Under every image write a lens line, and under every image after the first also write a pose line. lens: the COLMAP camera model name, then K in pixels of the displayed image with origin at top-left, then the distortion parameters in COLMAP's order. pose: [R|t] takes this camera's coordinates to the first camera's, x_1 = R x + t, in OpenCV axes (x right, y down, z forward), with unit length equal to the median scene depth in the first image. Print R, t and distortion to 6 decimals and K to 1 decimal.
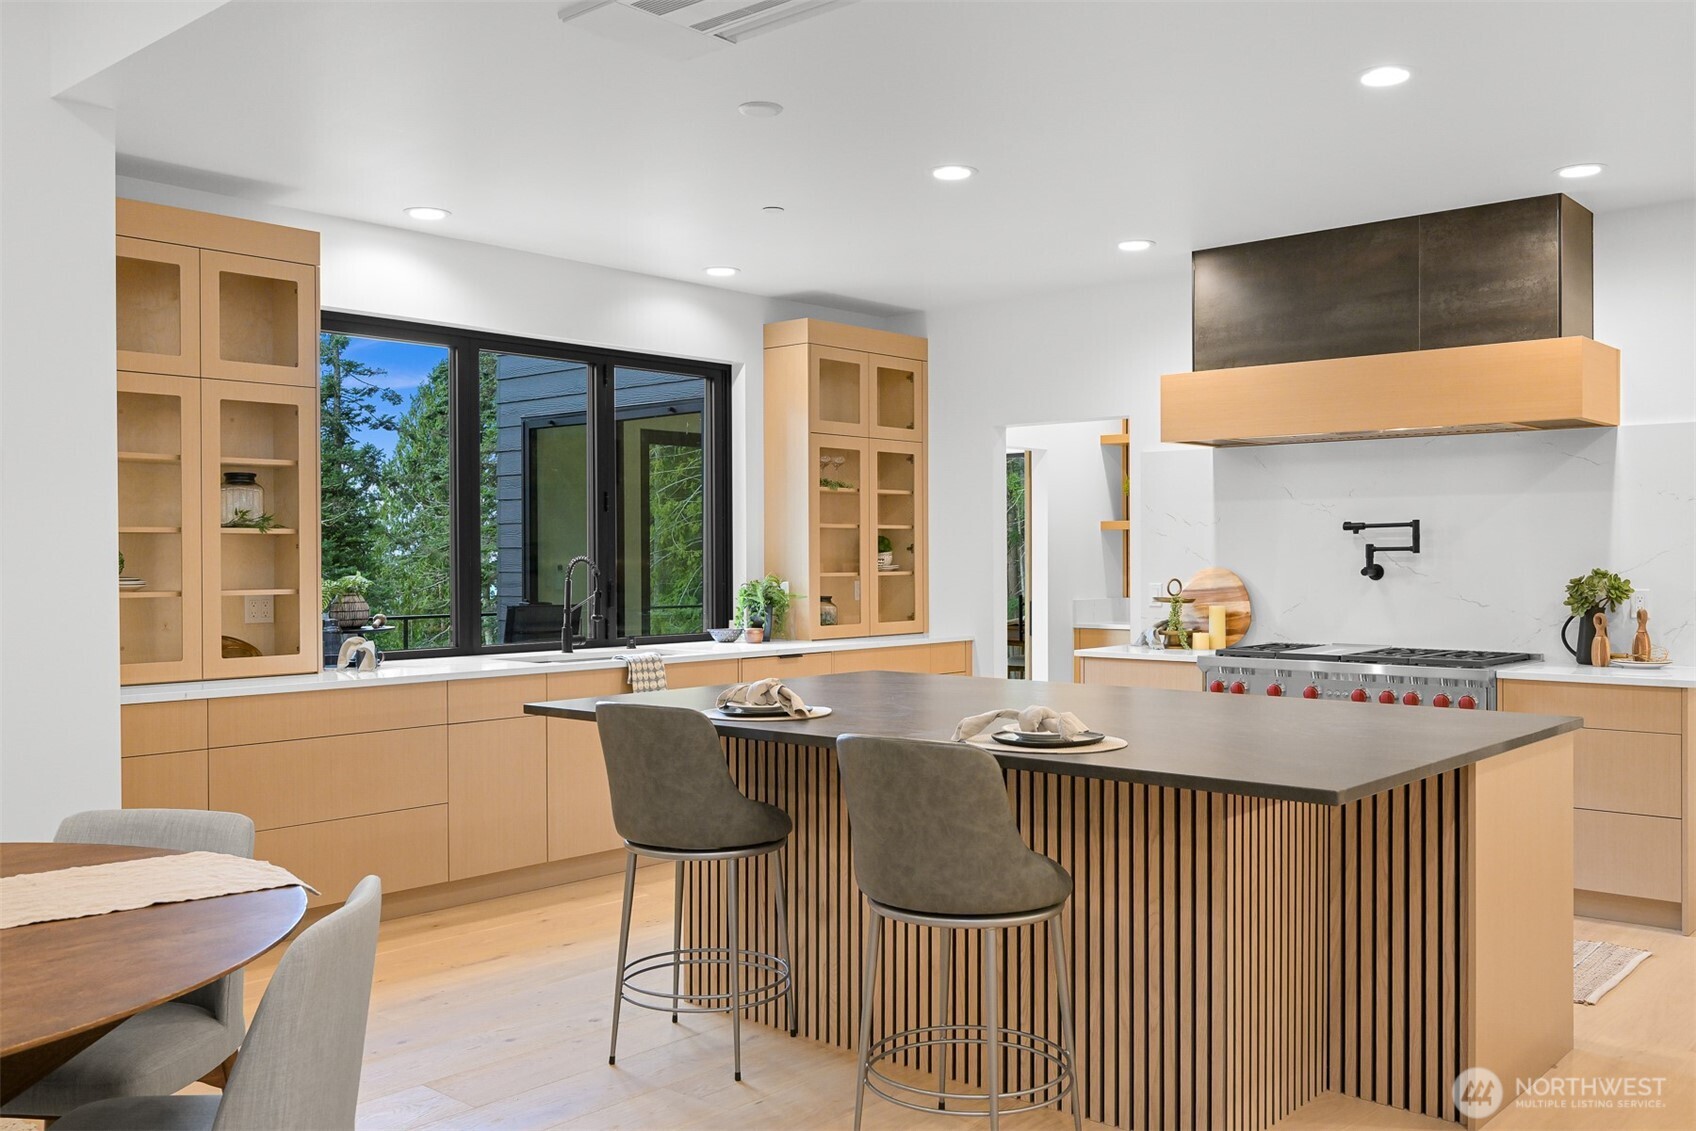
lens RADIAL K [[1460.8, 0, 864.8], [0, 1460.8, 567.7], [0, 0, 1]] dist [-0.007472, 0.033619]
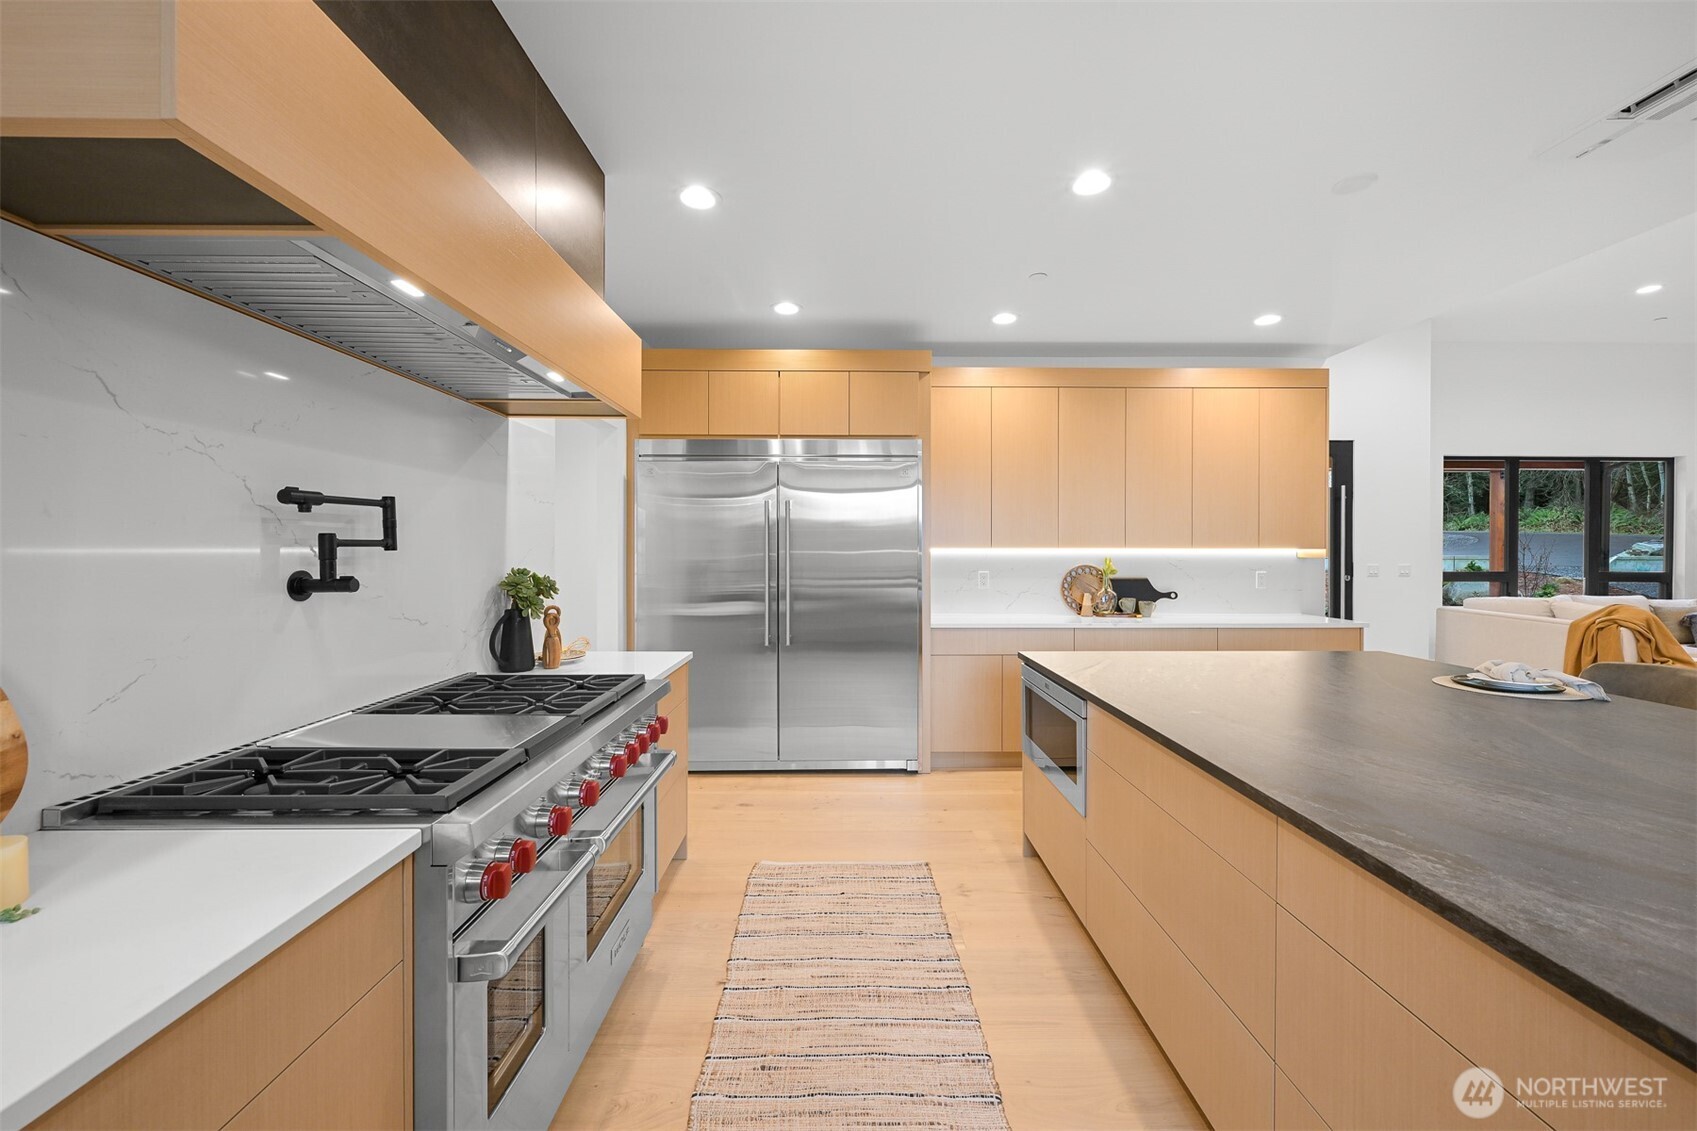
lens RADIAL K [[668.1, 0, 864.1], [0, 668.1, 553.3], [0, 0, 1]] dist [0.001938, -0.000098]
pose [[-0.672380, -0.000425, 0.740206, 0.039662], [0.008036, 0.999937, 0.007874, -0.009583], [-0.740162, 0.011242, -0.672334, 1.016760]]
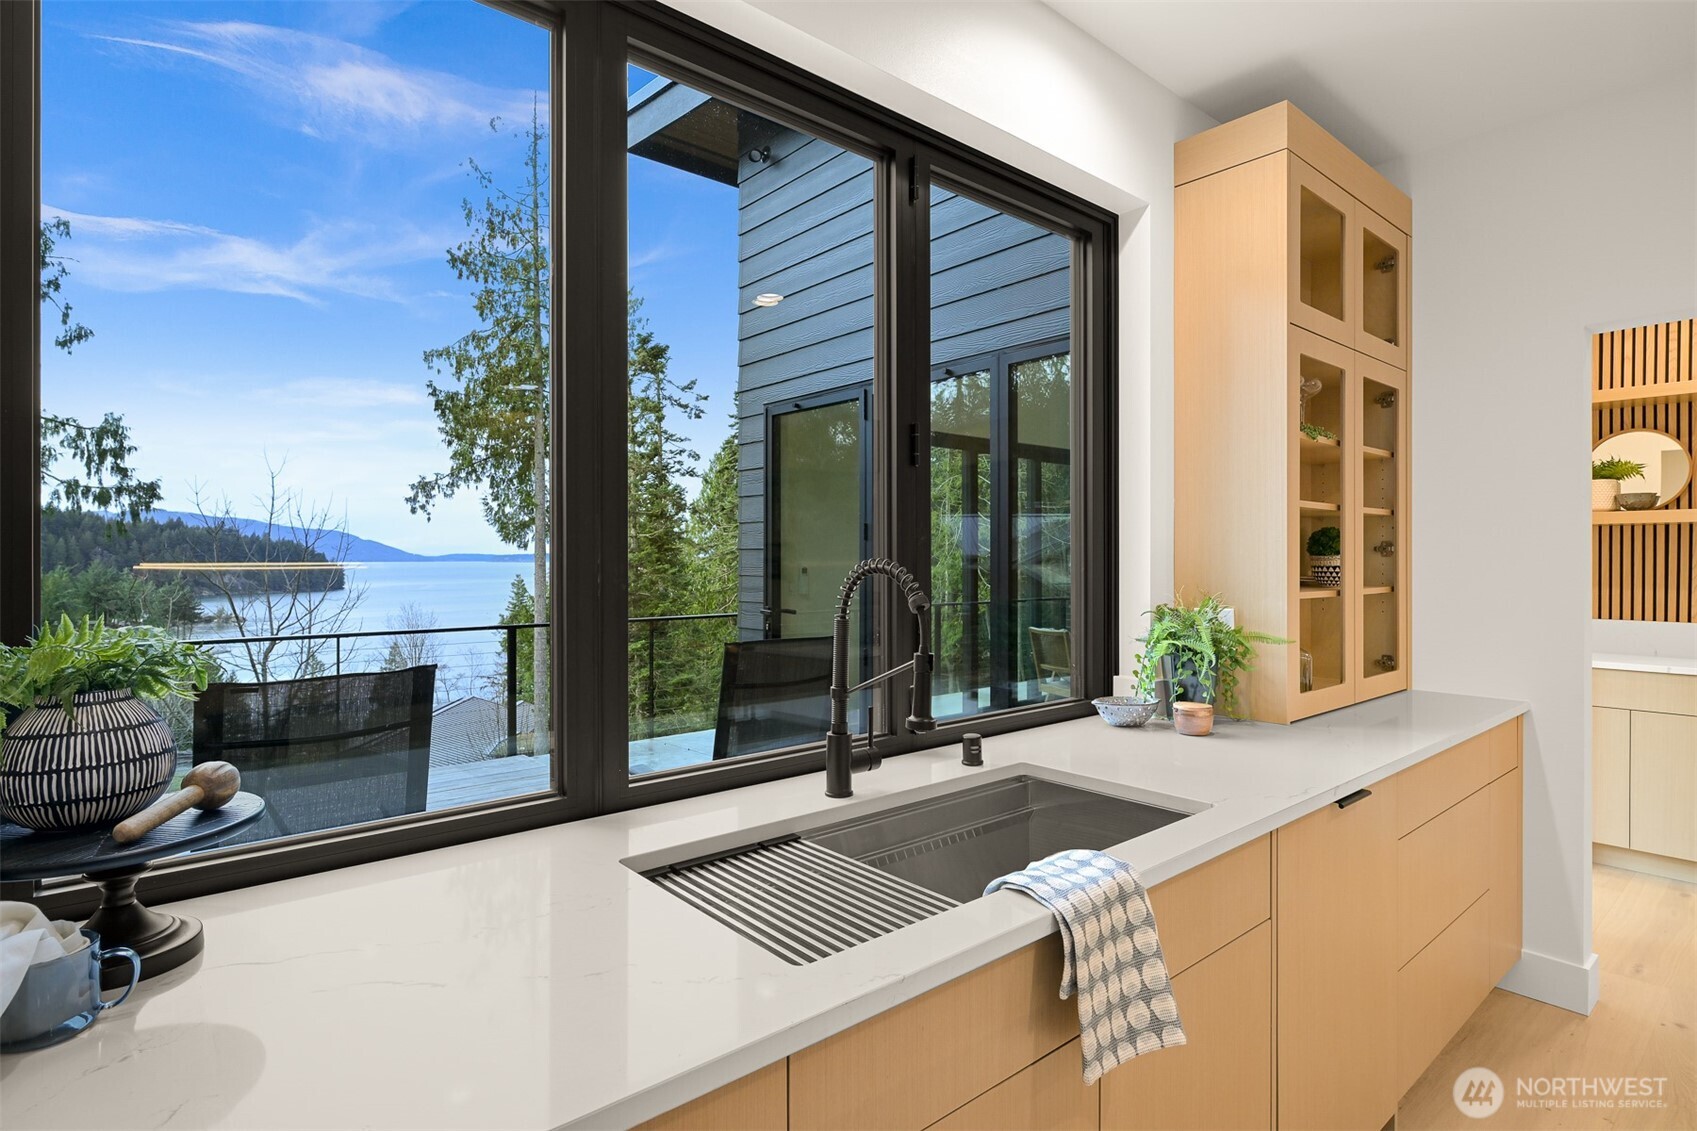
lens RADIAL K [[864.3, 0, 855.7], [0, 864.3, 561.3], [0, 0, 1]] dist [0.000903, 0.000881]
pose [[0.990248, 0.003735, -0.139262, -0.168929], [-0.004342, 0.999982, -0.004059, -0.006726], [0.139245, 0.004624, 0.990247, 0.775879]]
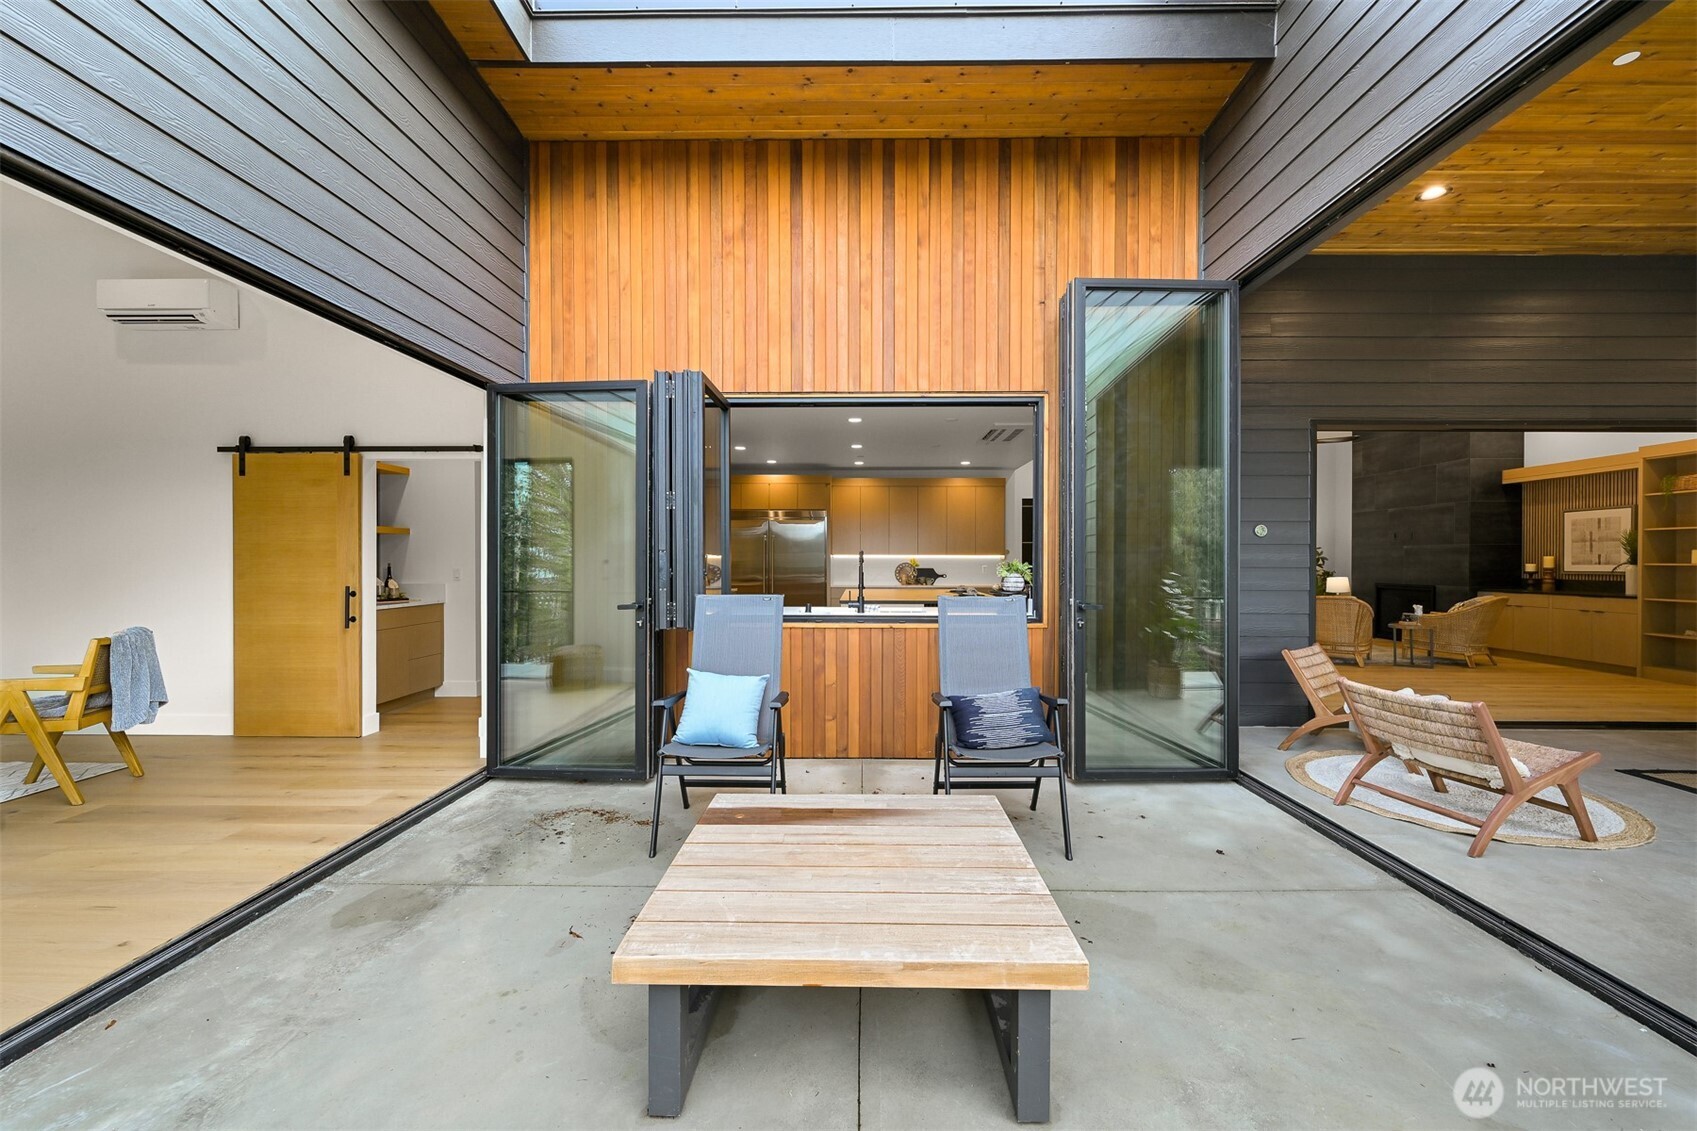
lens RADIAL K [[668.1, 0, 850.2], [0, 668.1, 566.3], [0, 0, 1]] dist [0.001938, -0.000098]
pose [[-0.647720, -0.003000, 0.761873, -0.770182], [0.007584, 0.999917, 0.010385, 0.001791], [-0.761841, 0.012504, -0.647643, 1.540360]]
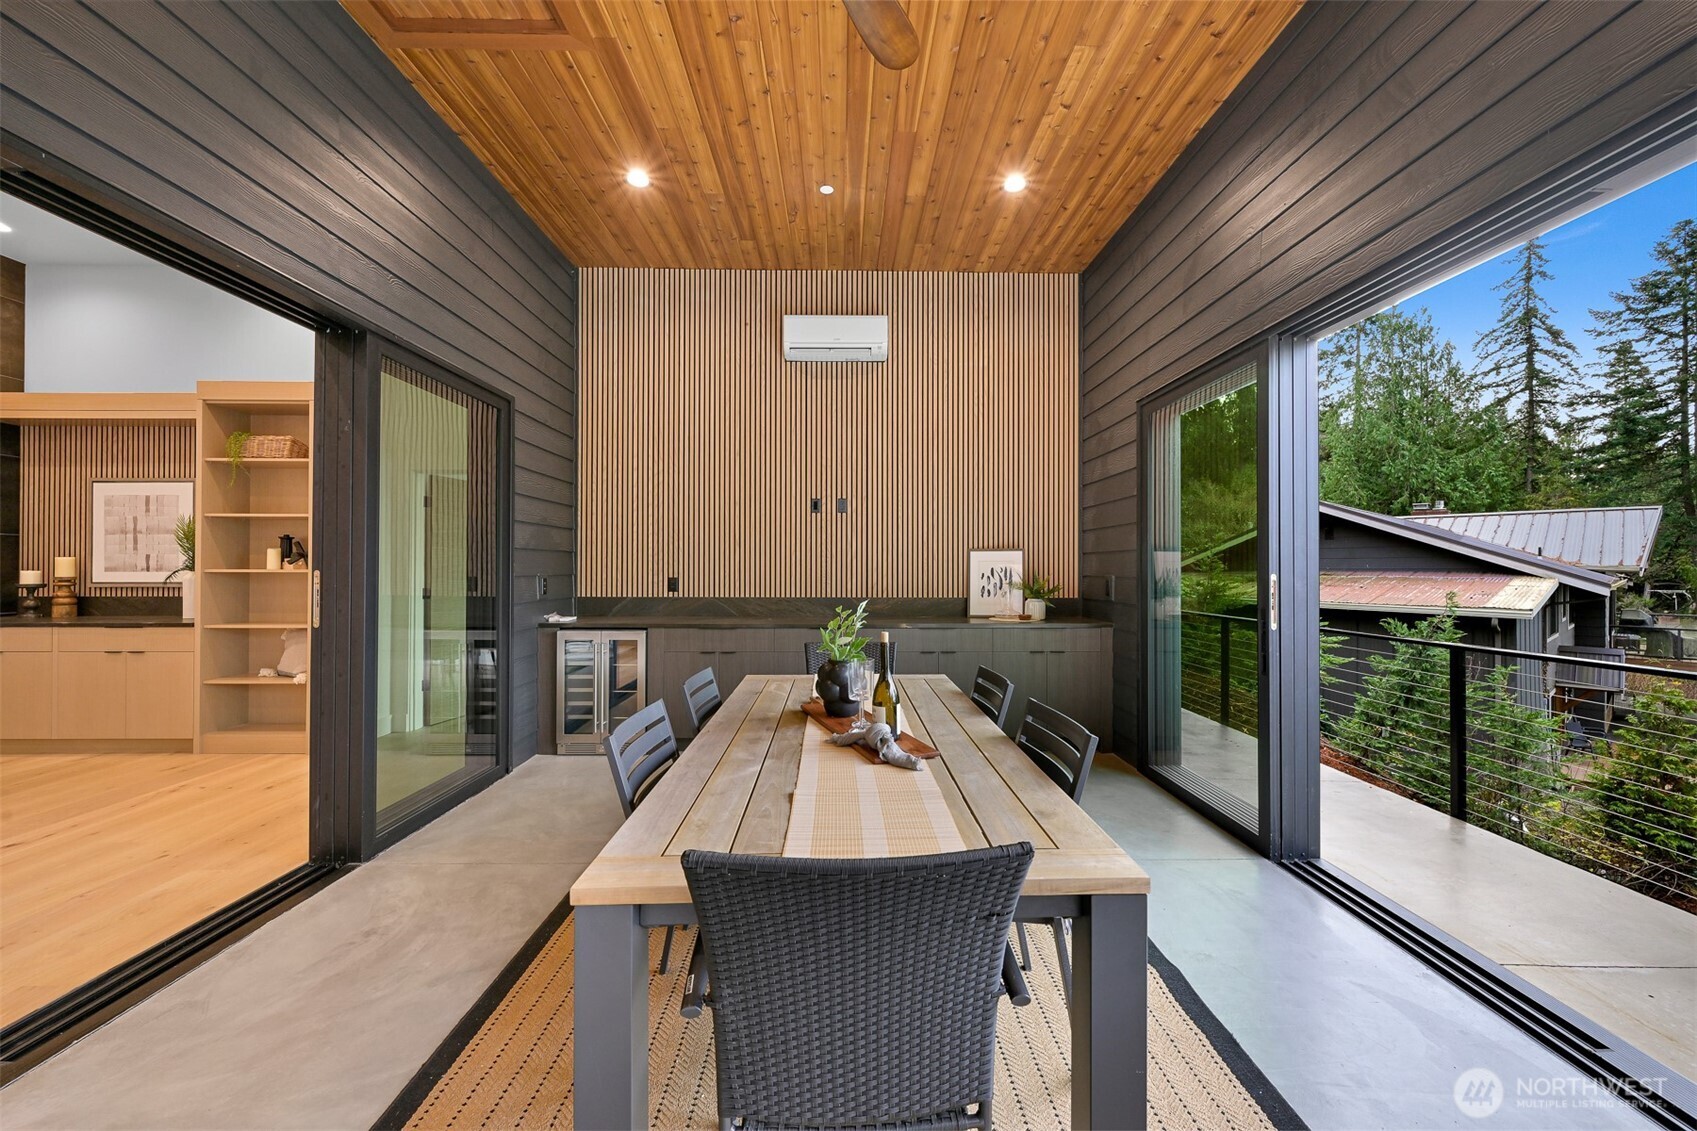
lens RADIAL K [[668.1, 0, 845.9], [0, 668.1, 556.1], [0, 0, 1]] dist [0.001938, -0.000098]
pose [[-0.741347, -0.009936, -0.671049, -0.804333], [-0.005050, 0.999945, -0.009226, 0.007977], [0.671103, -0.003451, -0.741356, 0.734454]]
